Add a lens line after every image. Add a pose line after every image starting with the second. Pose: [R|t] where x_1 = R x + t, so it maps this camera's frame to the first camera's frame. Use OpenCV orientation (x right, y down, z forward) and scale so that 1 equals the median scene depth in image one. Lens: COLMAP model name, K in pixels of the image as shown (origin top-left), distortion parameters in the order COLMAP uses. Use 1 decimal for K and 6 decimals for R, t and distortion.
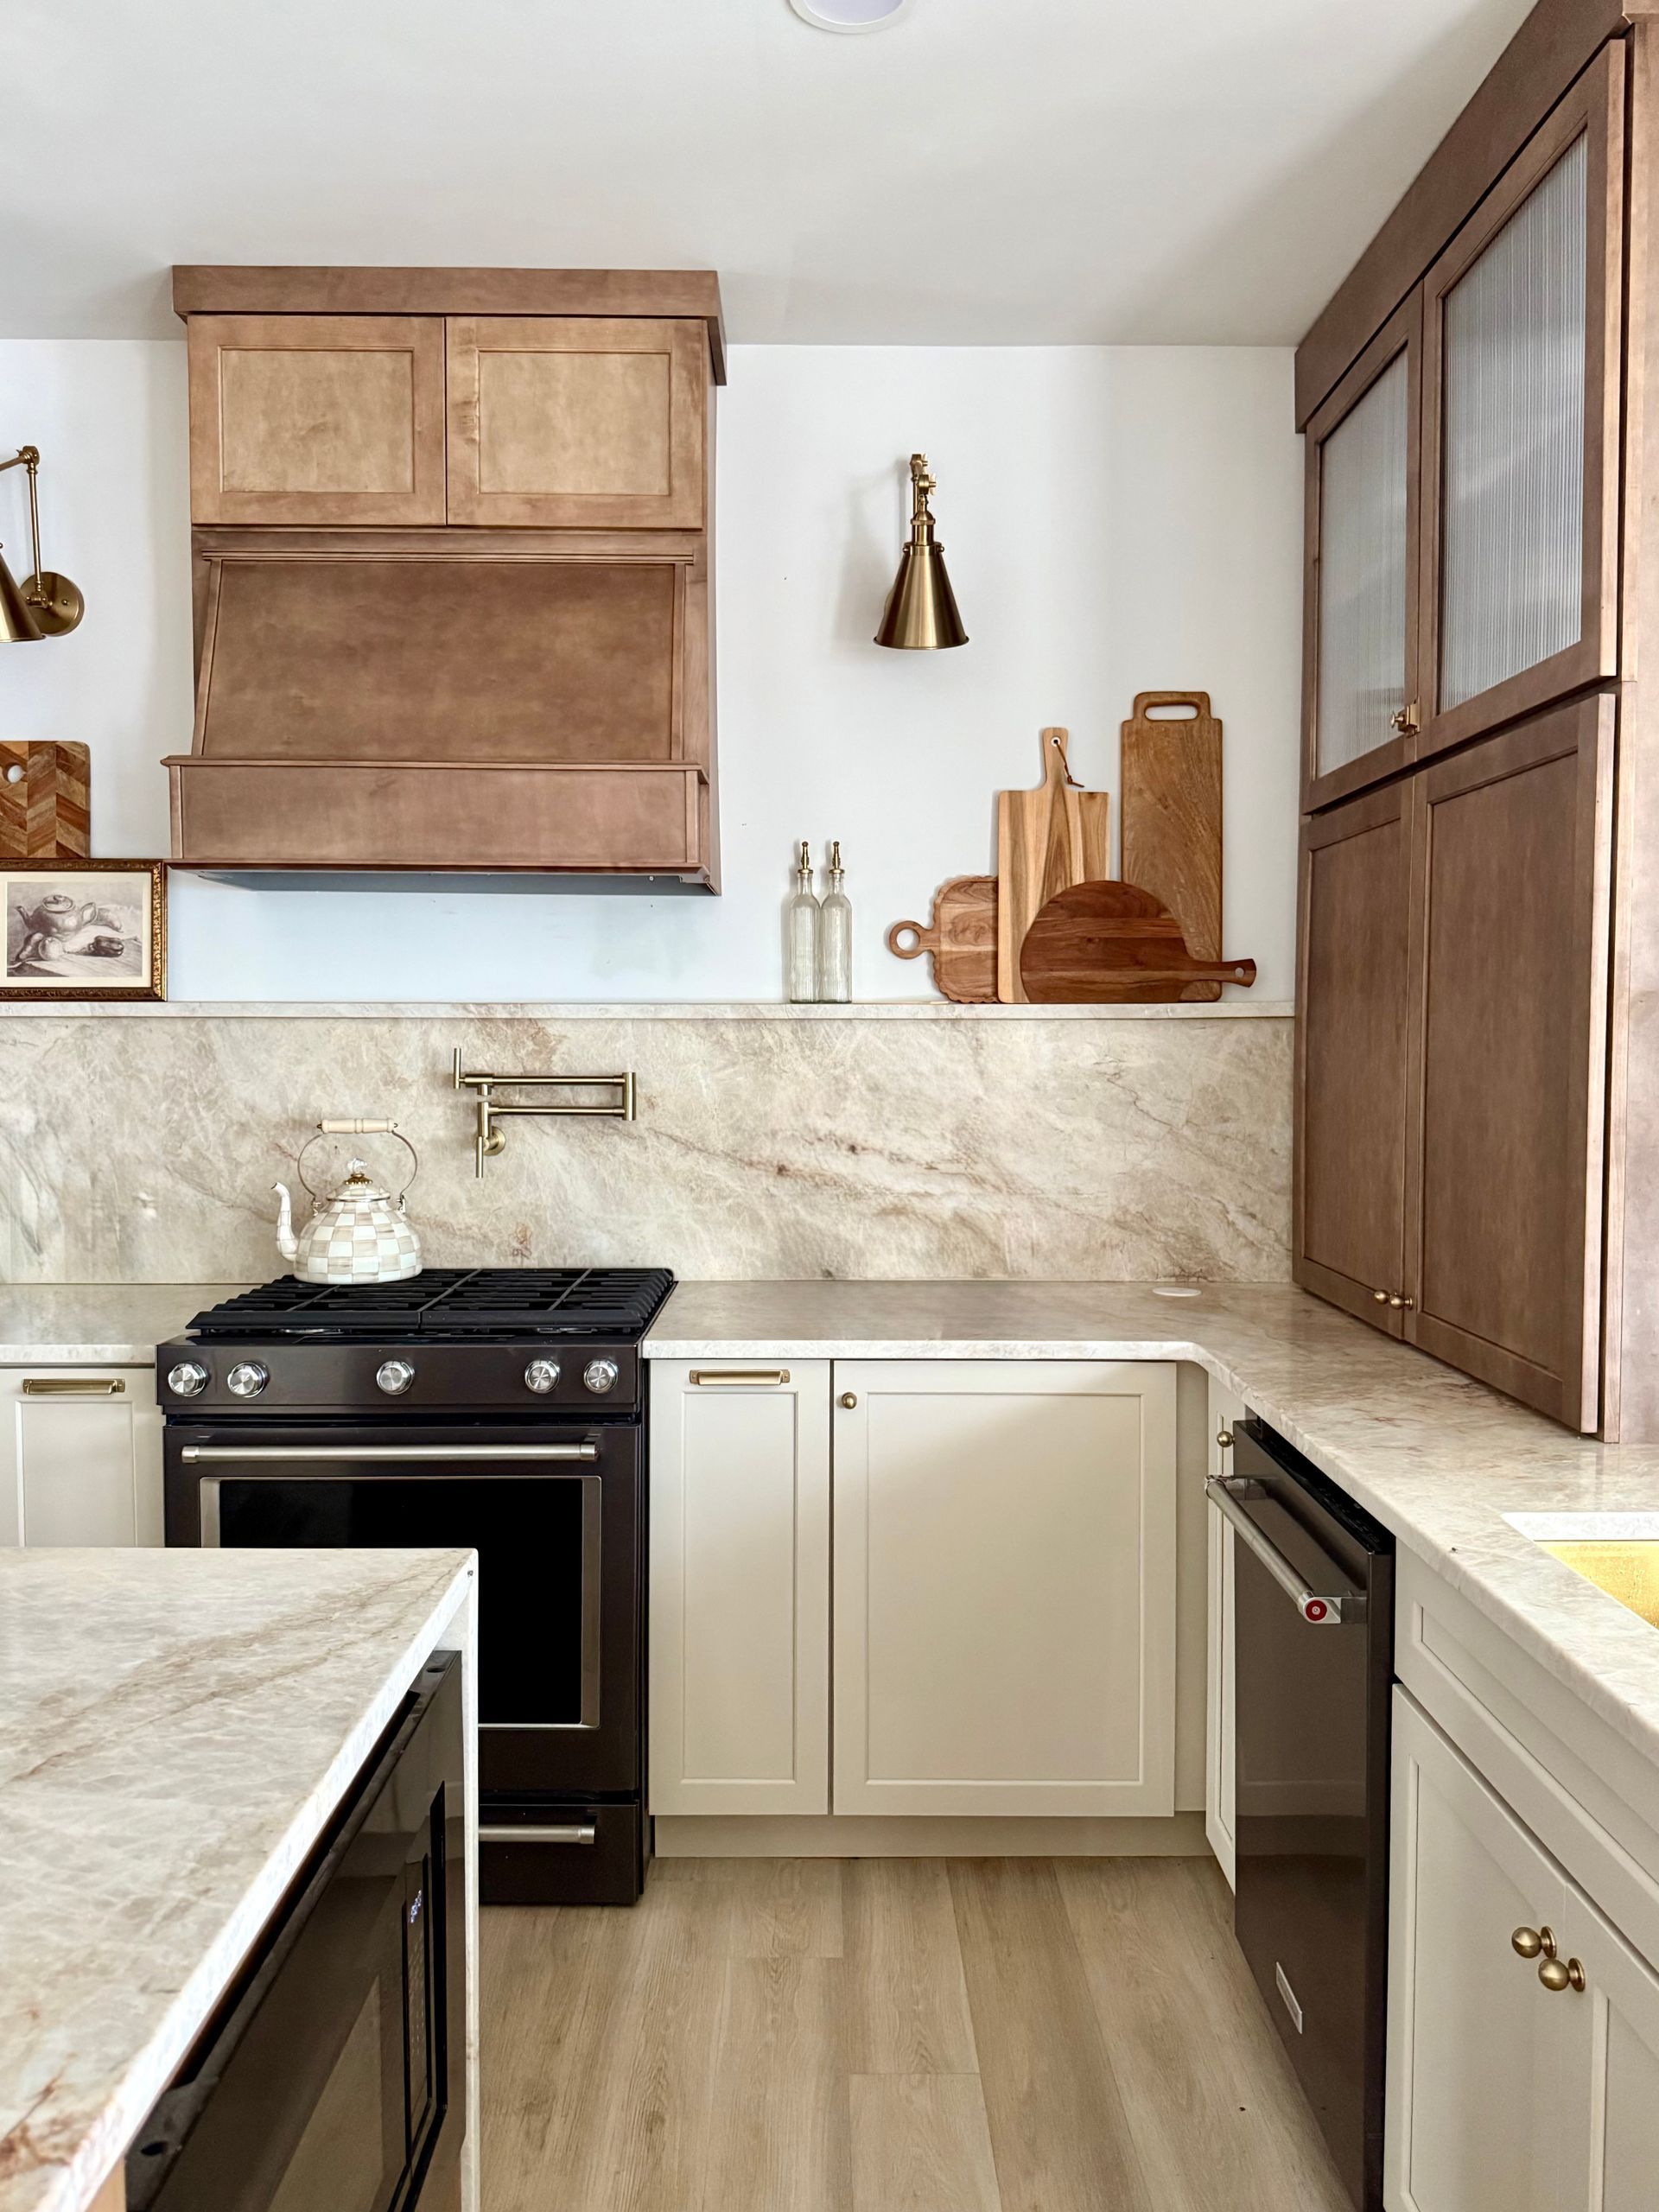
lens RADIAL K [[1596.9, 0, 823.6], [0, 1596.9, 1110.6], [0, 0, 1]] dist [0.115825, -0.201899]
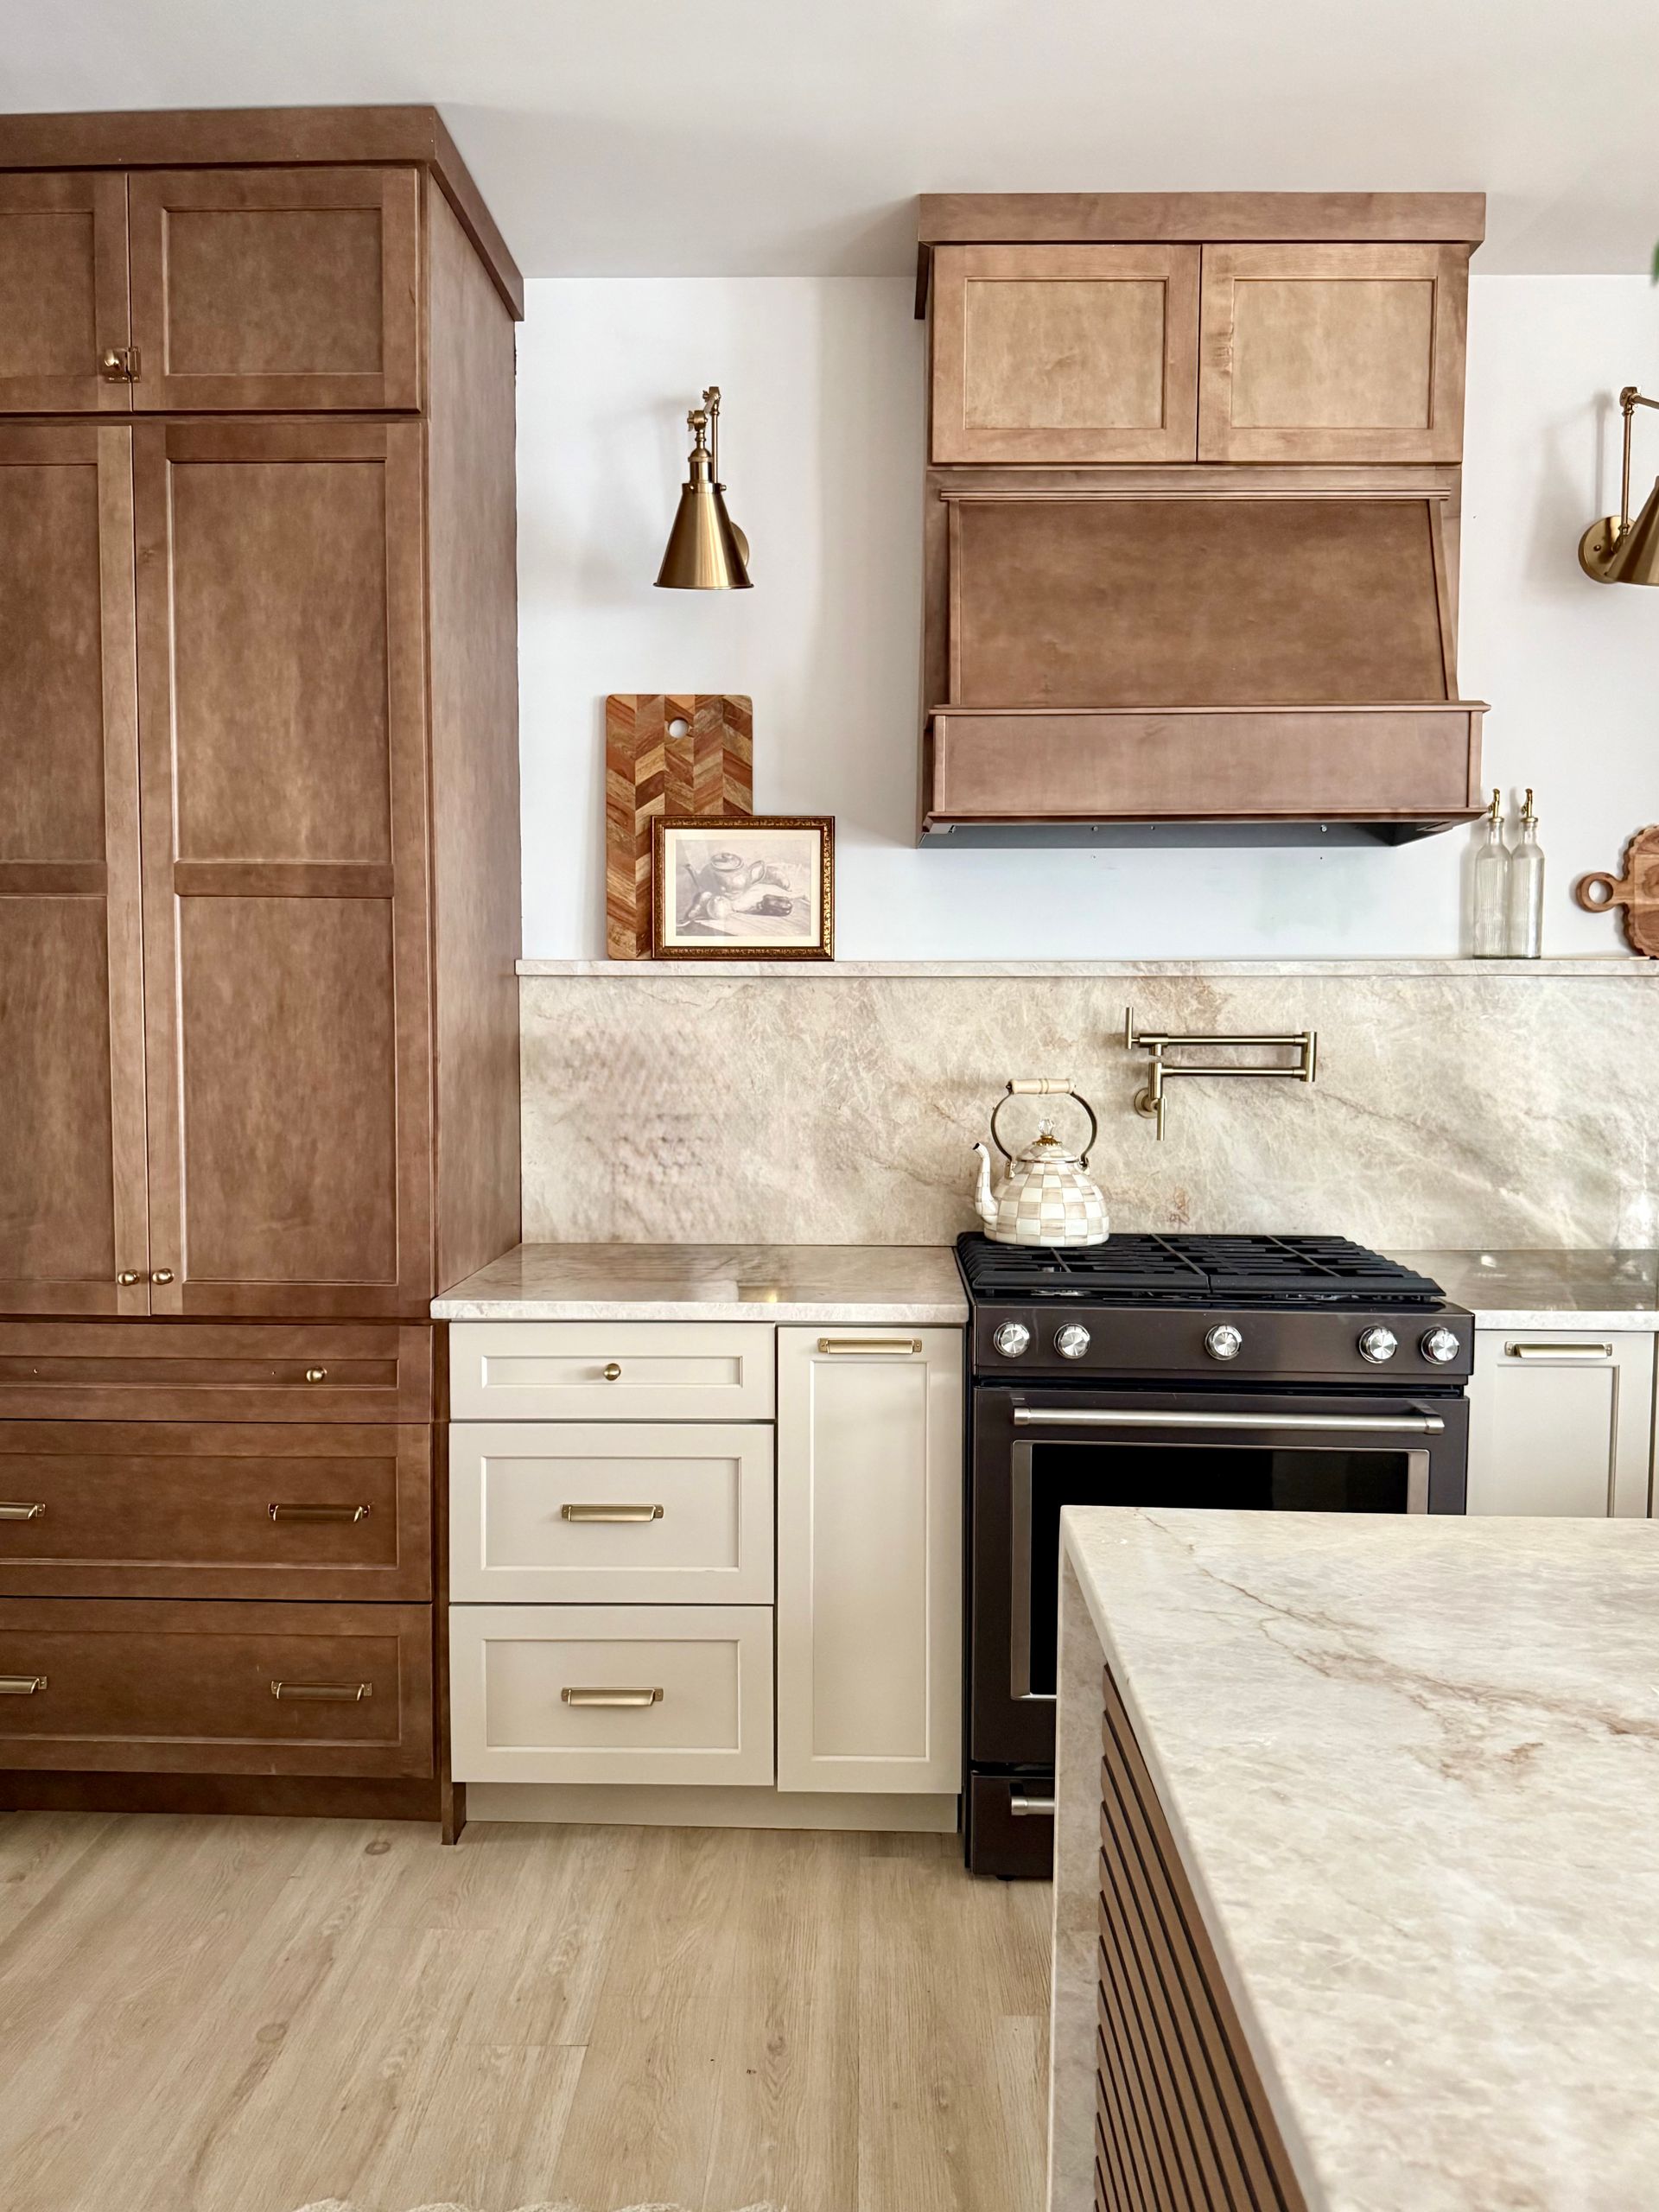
lens RADIAL K [[1596.9, 0, 823.6], [0, 1596.9, 1110.6], [0, 0, 1]] dist [0.115825, -0.201899]
pose [[0.999503, 0.004014, -0.031271, -0.381402], [-0.003552, 0.999884, 0.014806, 0.009961], [0.031327, -0.014688, 0.999401, 0.021799]]
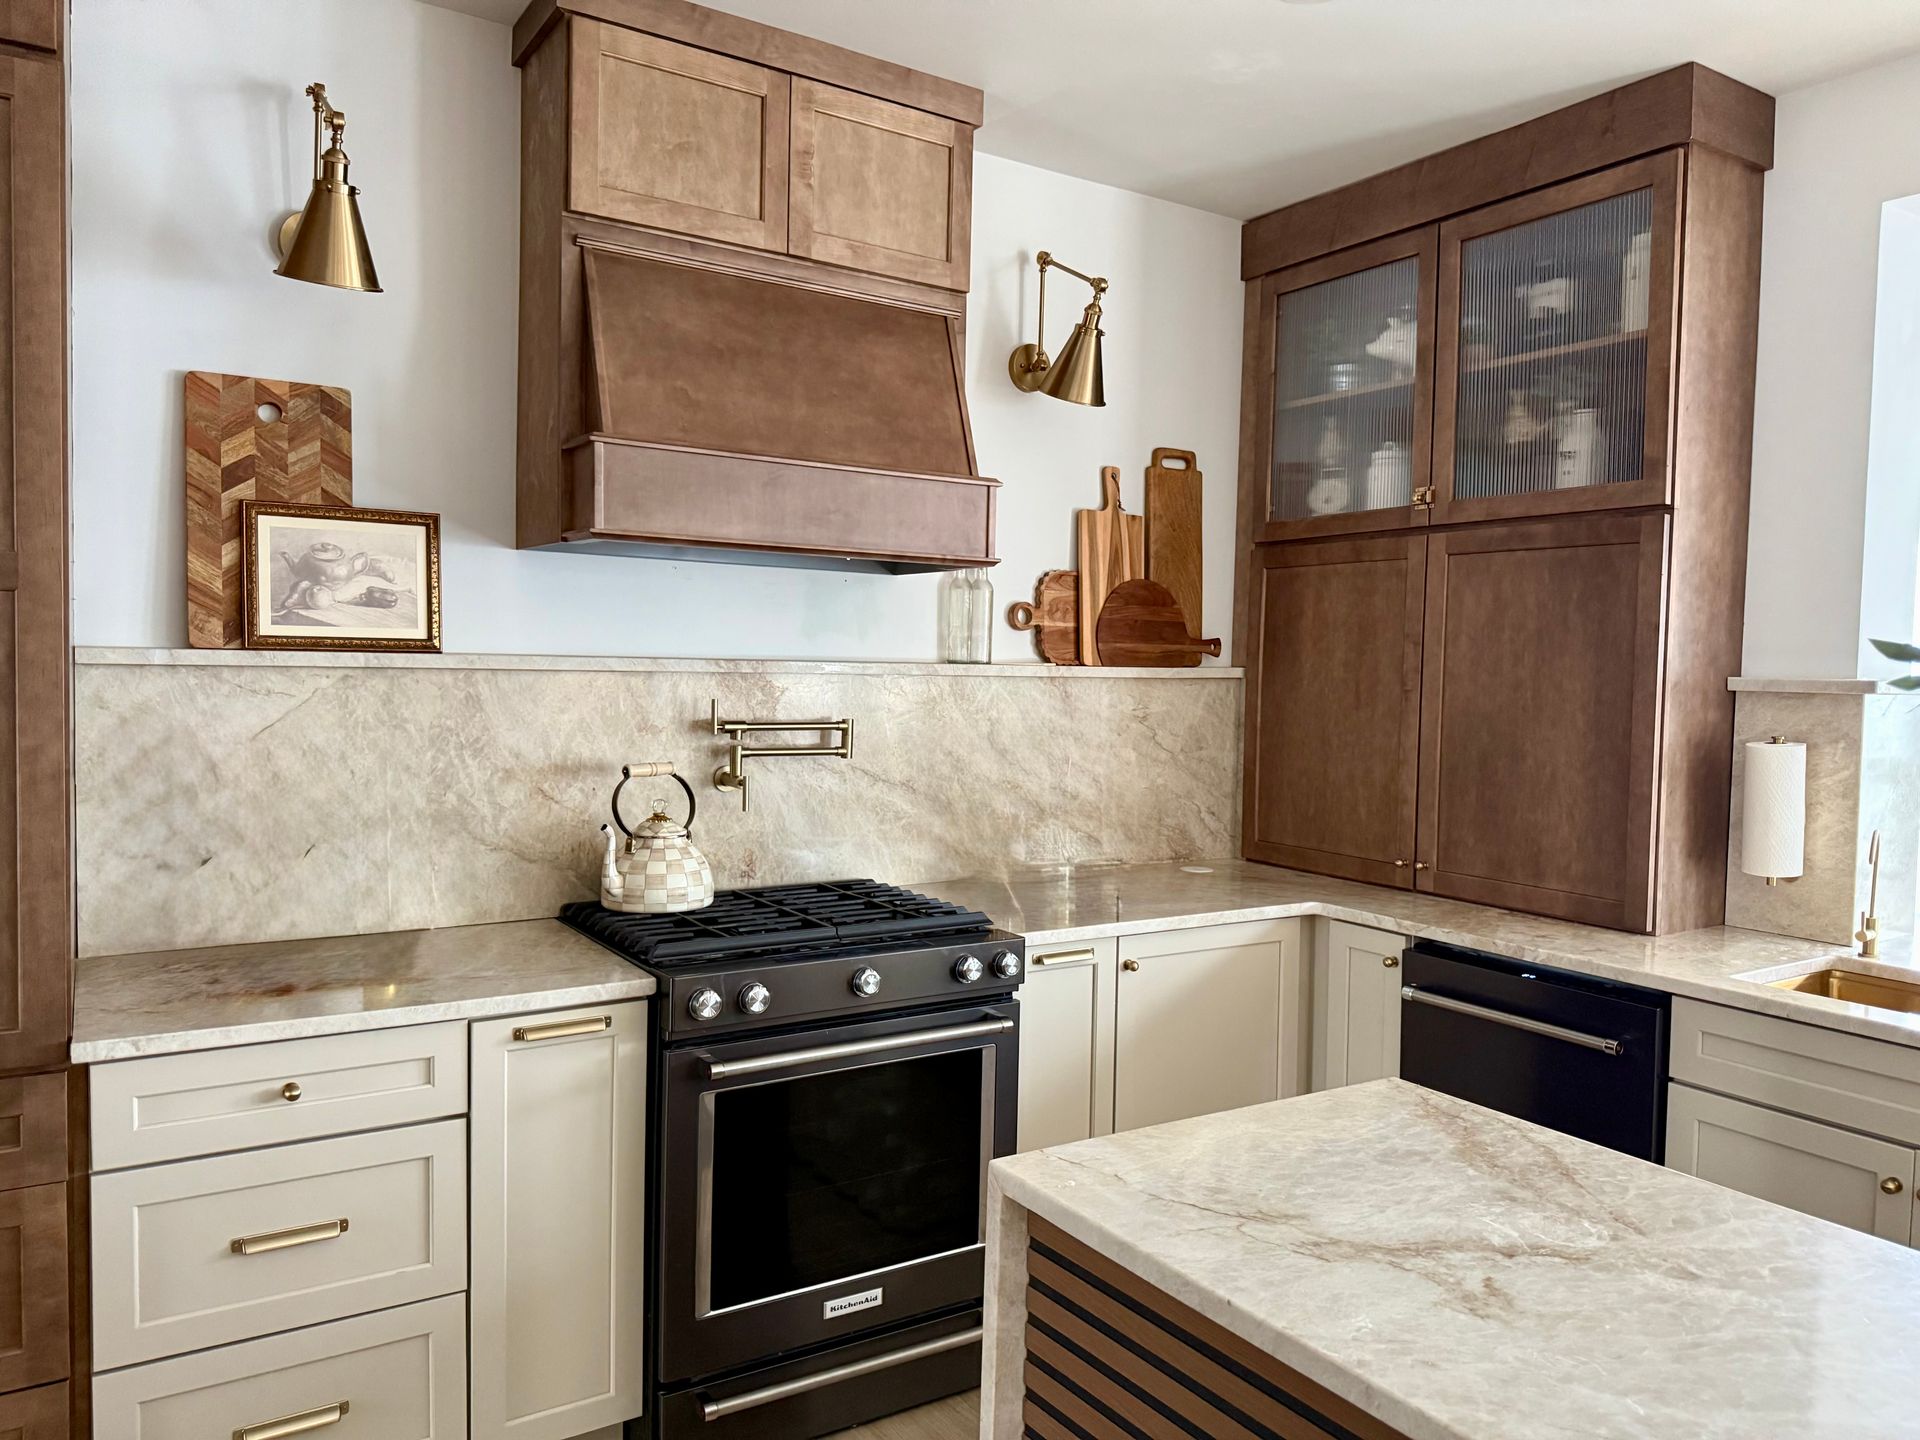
lens RADIAL K [[1348.2, 0, 962.3], [0, 1348.2, 729.3], [0, 0, 1]] dist [0.116889, -0.199610]
pose [[0.841965, -0.011466, 0.539411, -0.596907], [0.006316, 0.999915, 0.011397, -0.027088], [-0.539496, -0.006189, 0.841966, 0.093093]]
